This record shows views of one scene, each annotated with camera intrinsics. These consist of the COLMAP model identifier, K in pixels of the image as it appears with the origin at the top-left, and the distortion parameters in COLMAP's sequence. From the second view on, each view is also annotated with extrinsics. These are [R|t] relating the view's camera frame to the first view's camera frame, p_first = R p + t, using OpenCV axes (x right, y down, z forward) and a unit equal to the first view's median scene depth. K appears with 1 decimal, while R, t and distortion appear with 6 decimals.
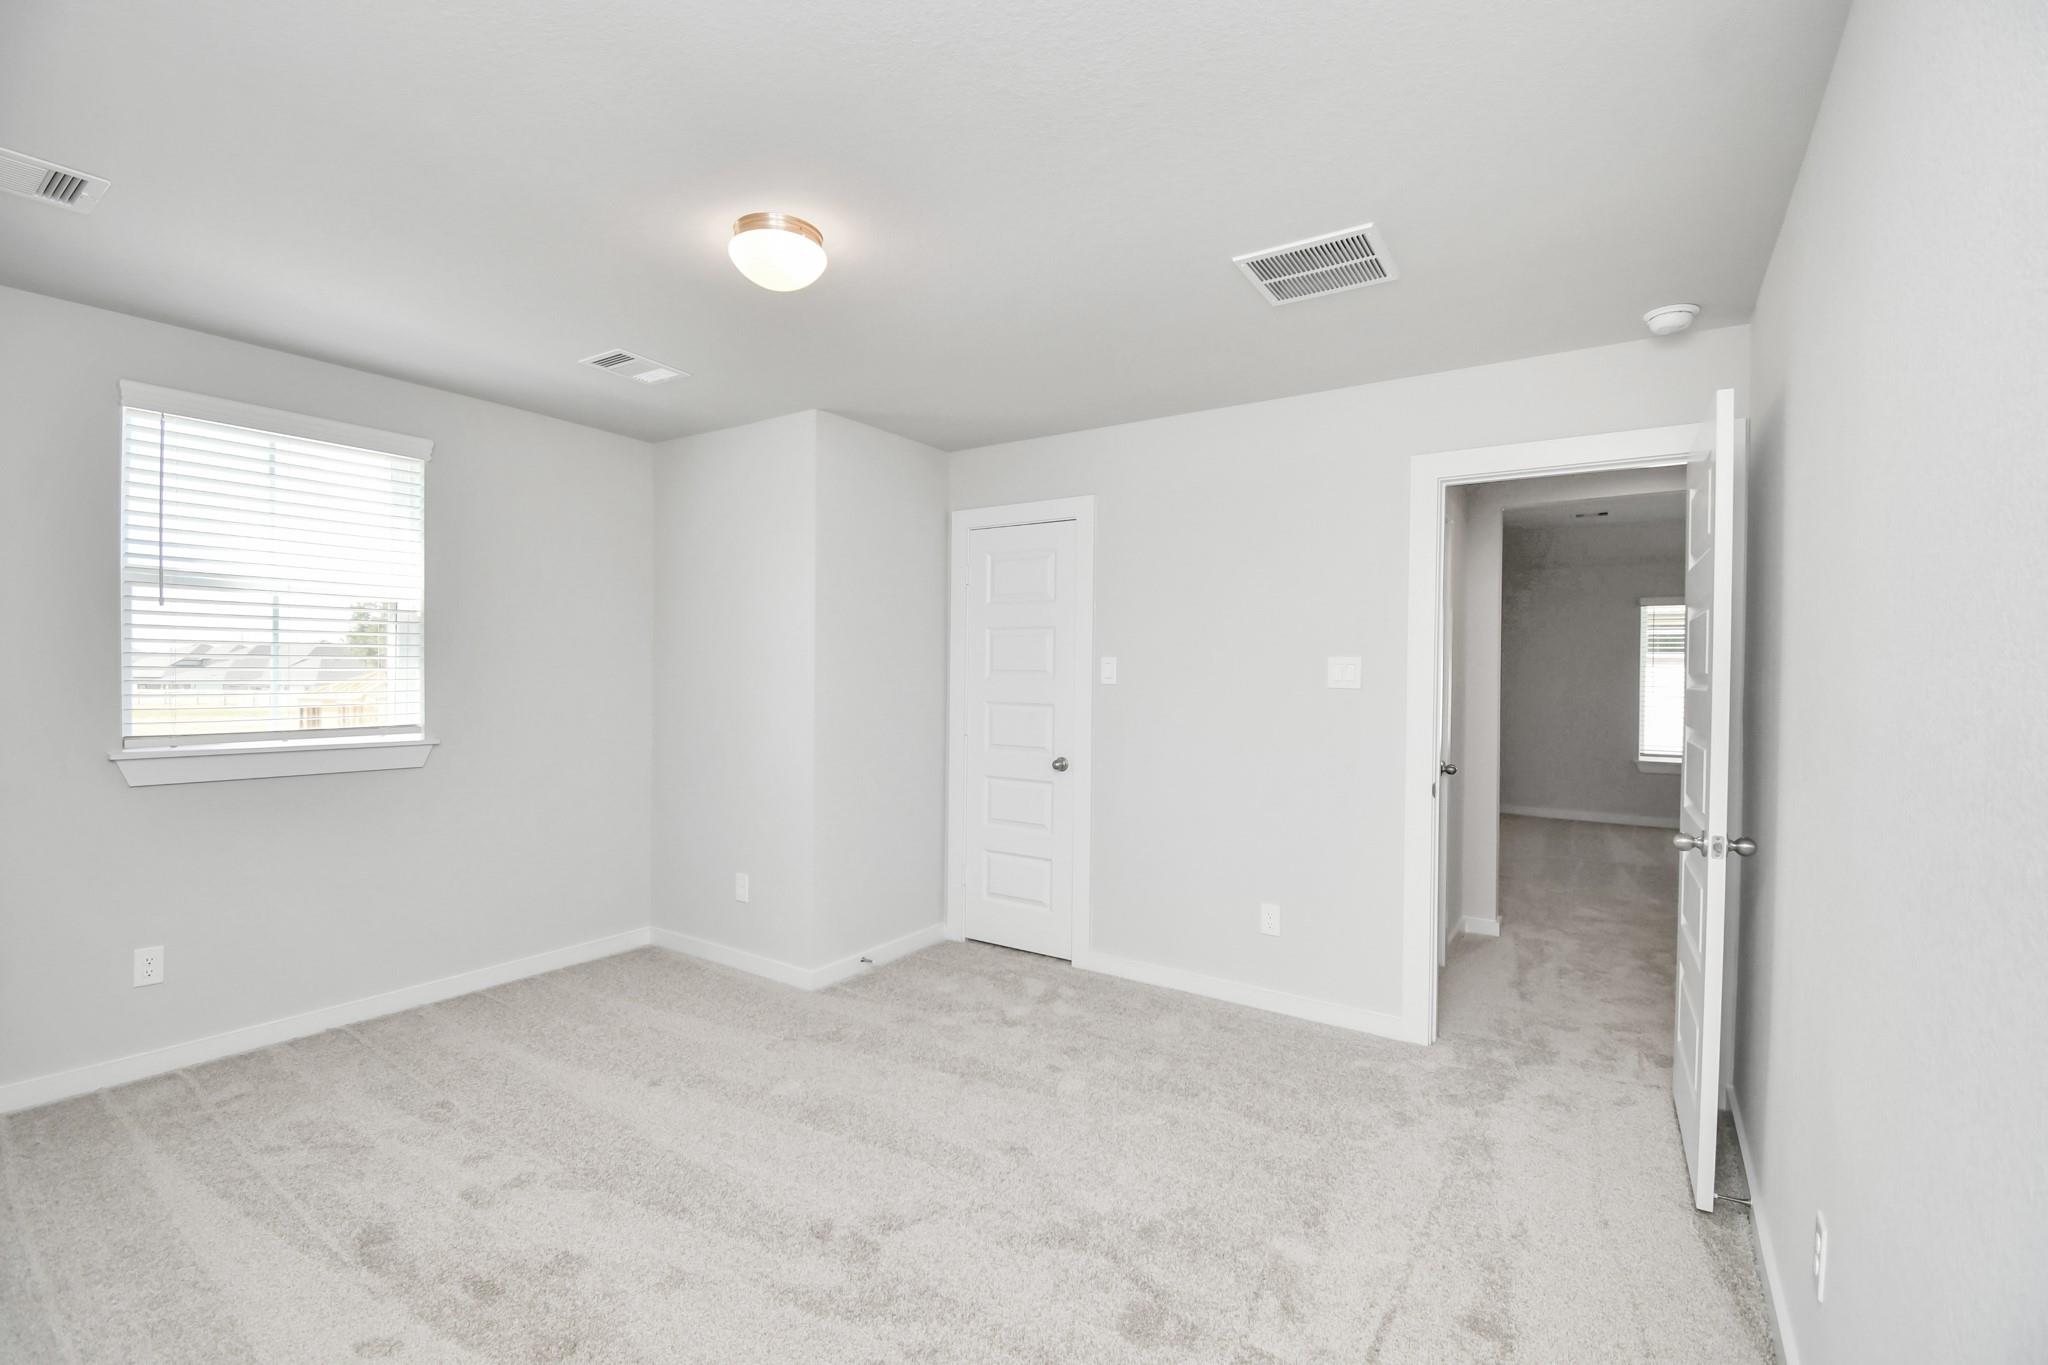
lens RADIAL K [[898.2, 0, 1023.8], [0, 898.2, 684.0], [0, 0, 1]] dist [0.000296, -0.013585]
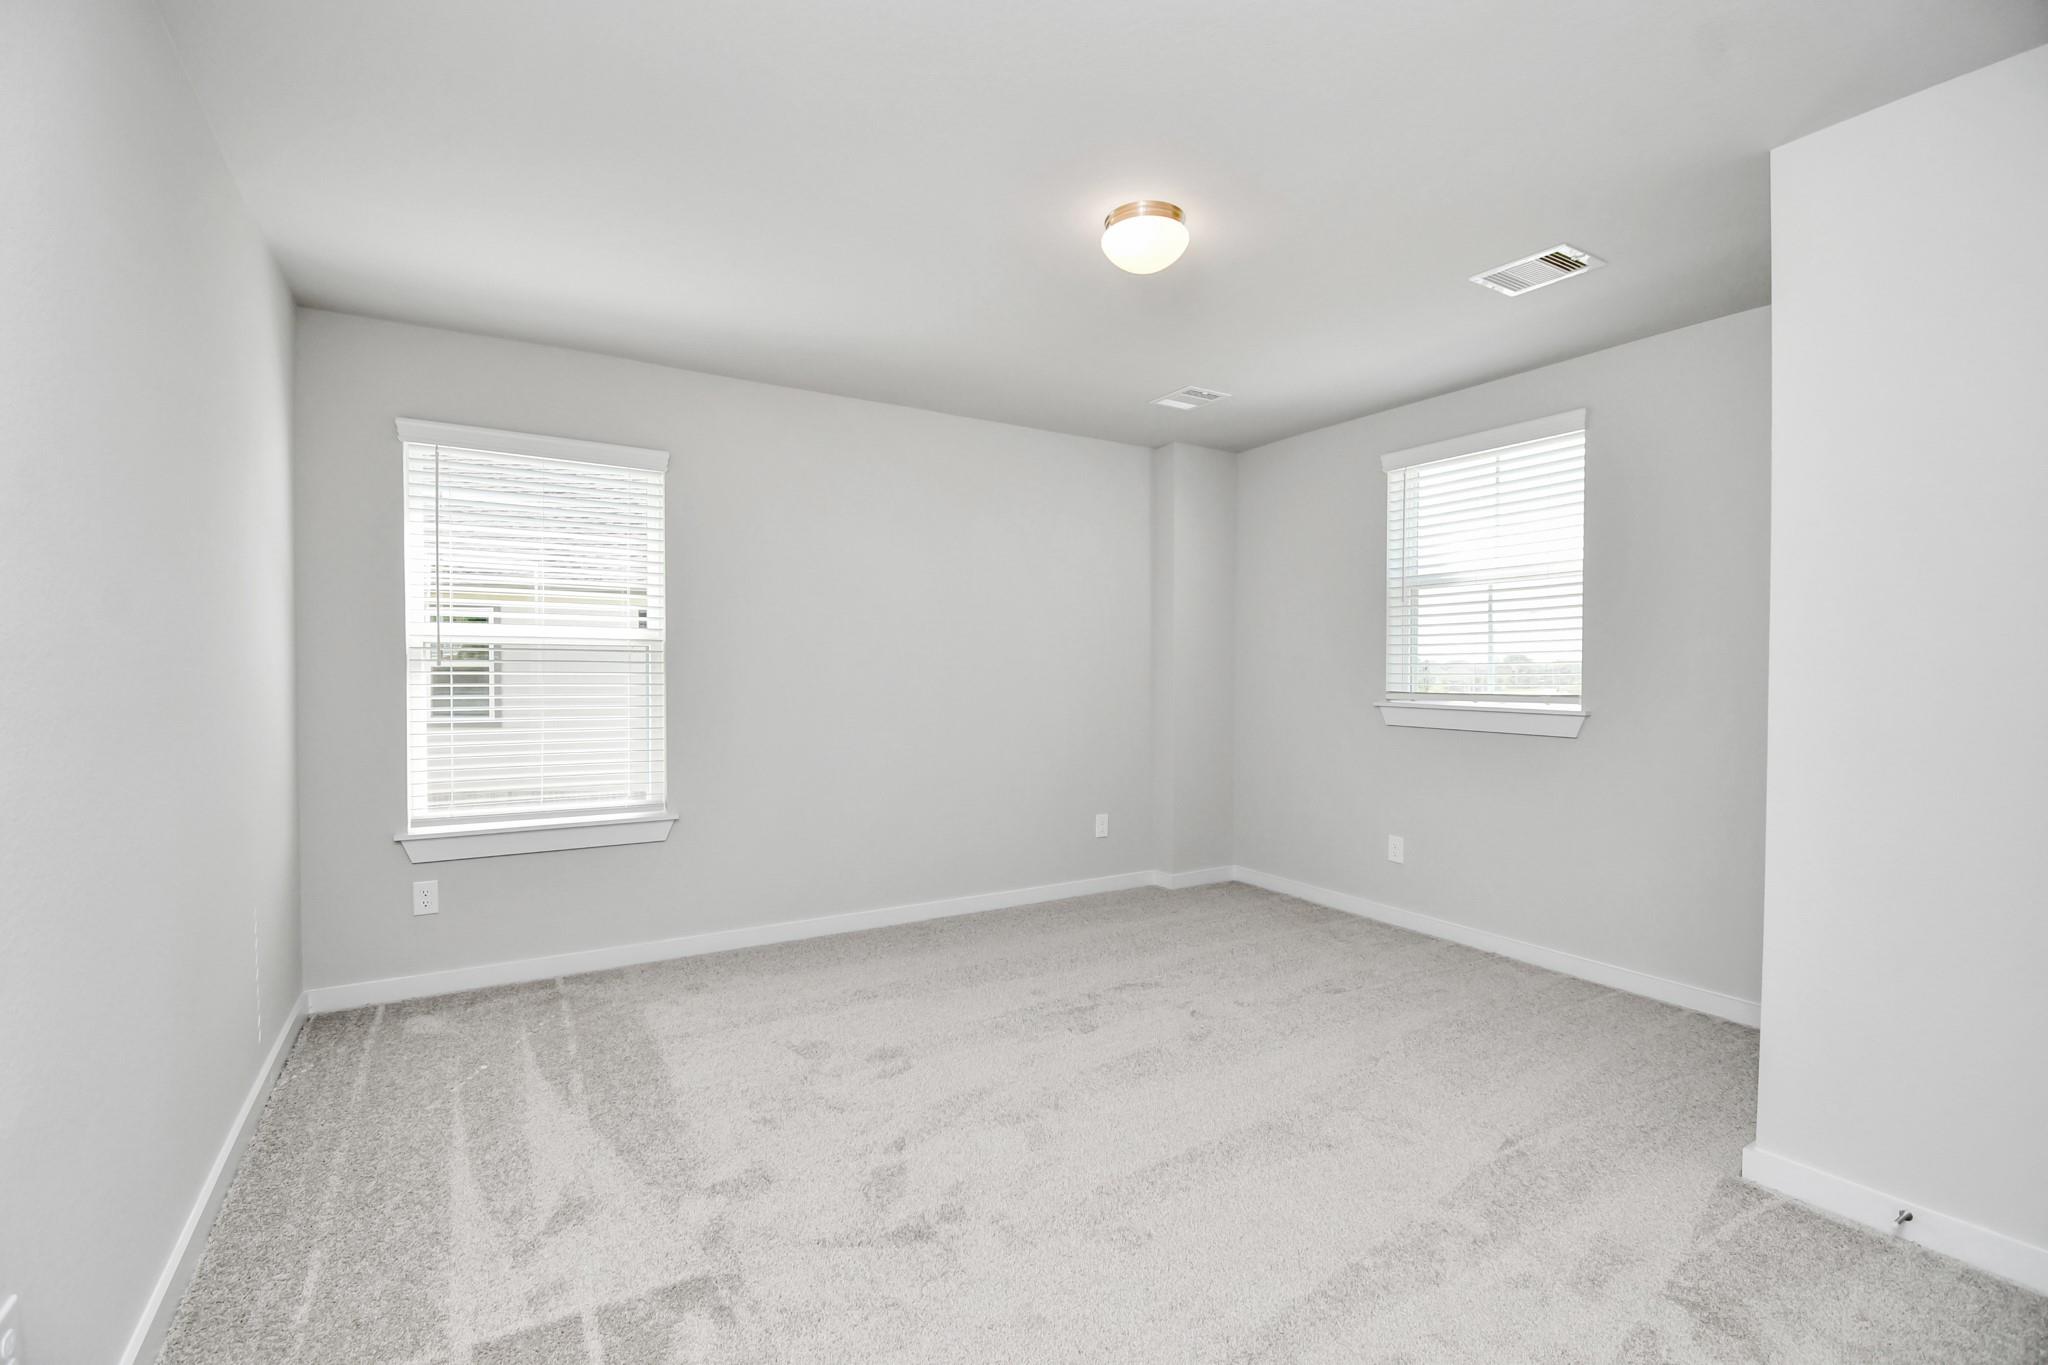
lens RADIAL K [[898.2, 0, 1024.3], [0, 898.2, 677.7], [0, 0, 1]] dist [0.000296, -0.013585]
pose [[-0.427316, -0.001164, -0.904102, 0.542413], [-0.012955, 0.999904, 0.004835, 0.032214], [0.904010, 0.013779, -0.427290, 0.949541]]
